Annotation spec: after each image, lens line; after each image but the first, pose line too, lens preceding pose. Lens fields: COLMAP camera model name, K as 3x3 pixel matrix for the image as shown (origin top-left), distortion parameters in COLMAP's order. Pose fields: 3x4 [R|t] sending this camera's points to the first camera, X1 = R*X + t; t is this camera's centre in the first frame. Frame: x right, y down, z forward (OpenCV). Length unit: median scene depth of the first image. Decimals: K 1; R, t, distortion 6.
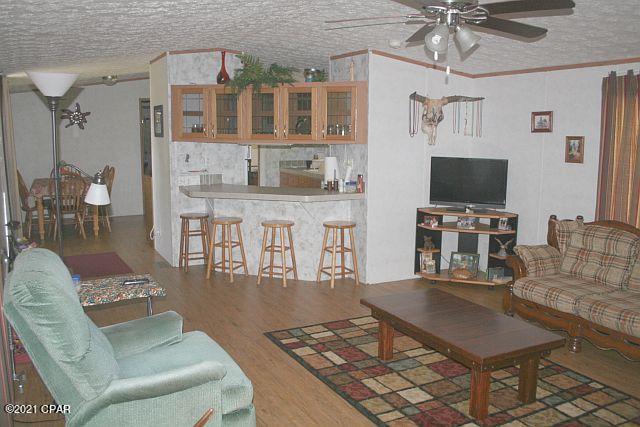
lens RADIAL K [[578.6, 0, 320.0], [0, 578.6, 213.5], [0, 0, 1]] dist [-0.134861, 0.123114]
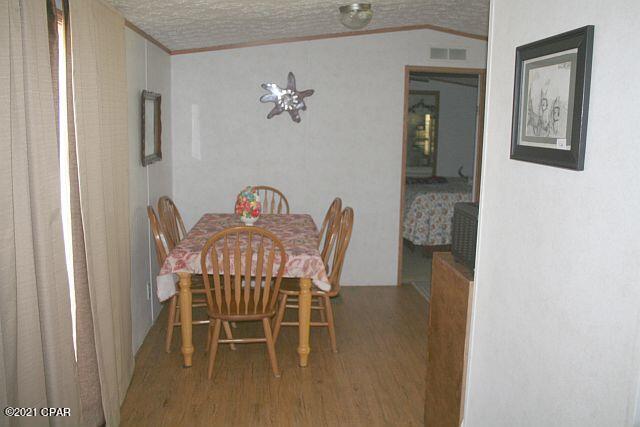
lens RADIAL K [[578.6, 0, 320.0], [0, 578.6, 213.5], [0, 0, 1]] dist [-0.134861, 0.123114]
pose [[0.923075, 0.071873, -0.377846, -0.217320], [-0.070624, 0.997355, 0.017181, -0.084803], [0.378081, 0.010825, 0.925709, 0.579562]]
